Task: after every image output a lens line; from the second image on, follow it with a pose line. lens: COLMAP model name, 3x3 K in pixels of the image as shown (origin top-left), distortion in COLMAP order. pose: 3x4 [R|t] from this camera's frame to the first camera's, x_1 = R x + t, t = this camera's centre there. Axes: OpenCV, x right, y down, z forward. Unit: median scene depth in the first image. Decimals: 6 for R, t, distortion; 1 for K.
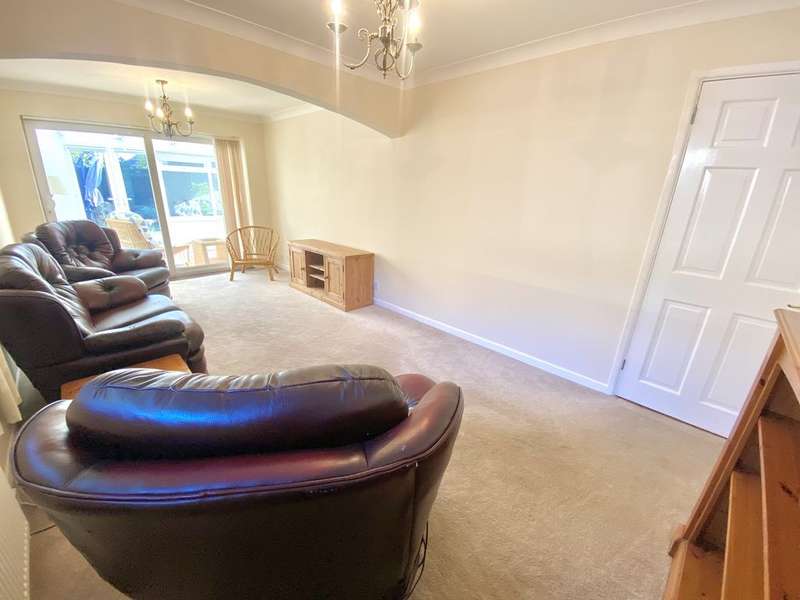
lens RADIAL K [[323.4, 0, 399.2], [0, 323.4, 300.6], [0, 0, 1]] dist [0.033036, -0.027187]
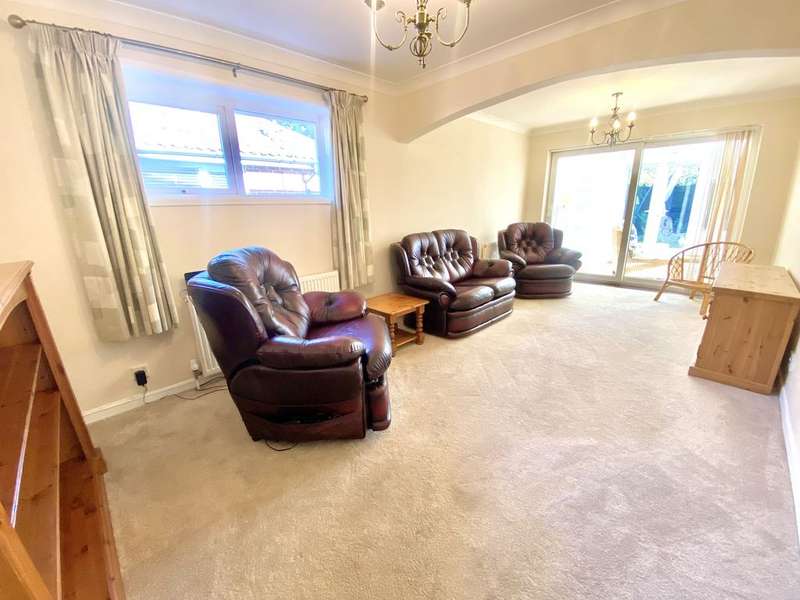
lens RADIAL K [[323.4, 0, 399.2], [0, 323.4, 300.6], [0, 0, 1]] dist [0.033036, -0.027187]
pose [[-0.007994, 0.242956, -0.970004, 0.459282], [-0.298683, 0.925173, 0.234188, -0.086215], [0.954319, 0.291595, 0.065171, 0.440502]]
